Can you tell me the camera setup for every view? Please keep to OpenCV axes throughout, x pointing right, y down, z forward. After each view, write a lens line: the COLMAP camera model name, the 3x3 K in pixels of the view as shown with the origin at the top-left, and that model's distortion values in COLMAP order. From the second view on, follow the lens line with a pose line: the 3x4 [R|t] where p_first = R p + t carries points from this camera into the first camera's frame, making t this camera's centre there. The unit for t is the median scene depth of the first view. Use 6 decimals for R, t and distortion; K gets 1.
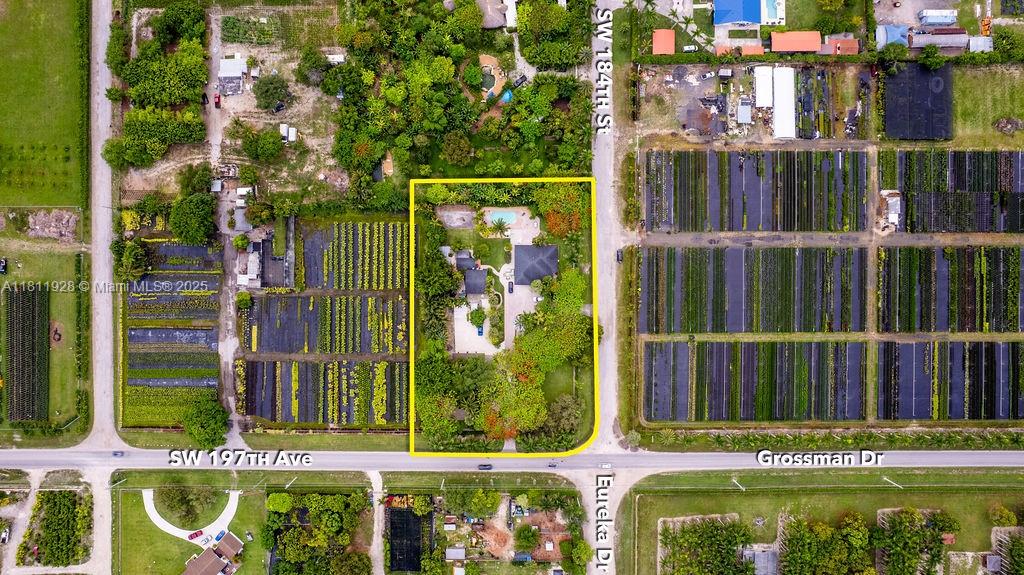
lens RADIAL K [[667.1, 0, 512.0], [0, 667.1, 287.5], [0, 0, 1]] dist [-0.065900, 0.069222]
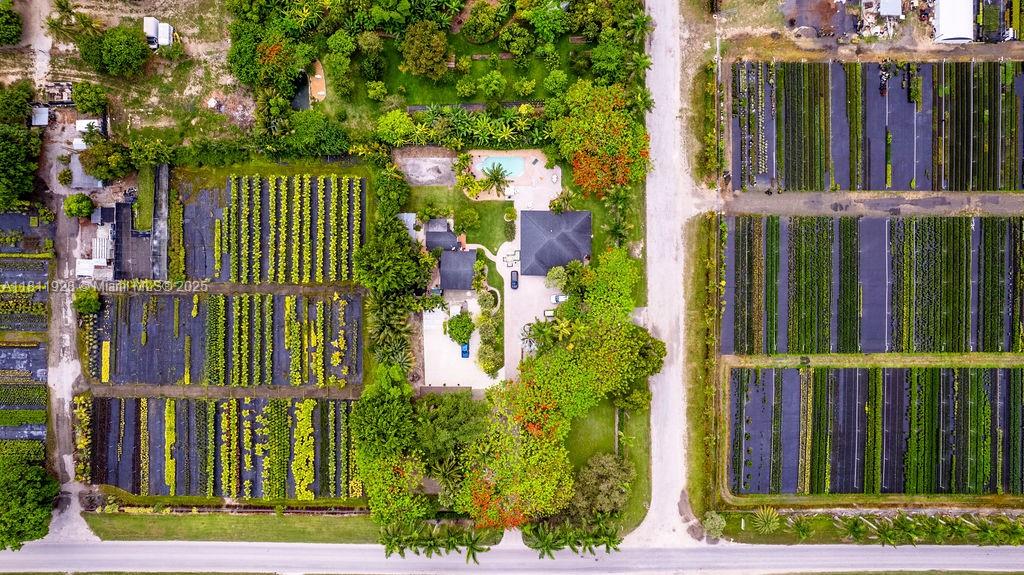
lens RADIAL K [[667.1, 0, 512.0], [0, 667.1, 287.5], [0, 0, 1]] dist [-0.065900, 0.069222]
pose [[0.999991, 0.000424, -0.004136, -0.001614], [-0.000482, 0.999903, -0.013933, 0.015463], [0.004130, 0.013935, 0.999894, 0.381220]]
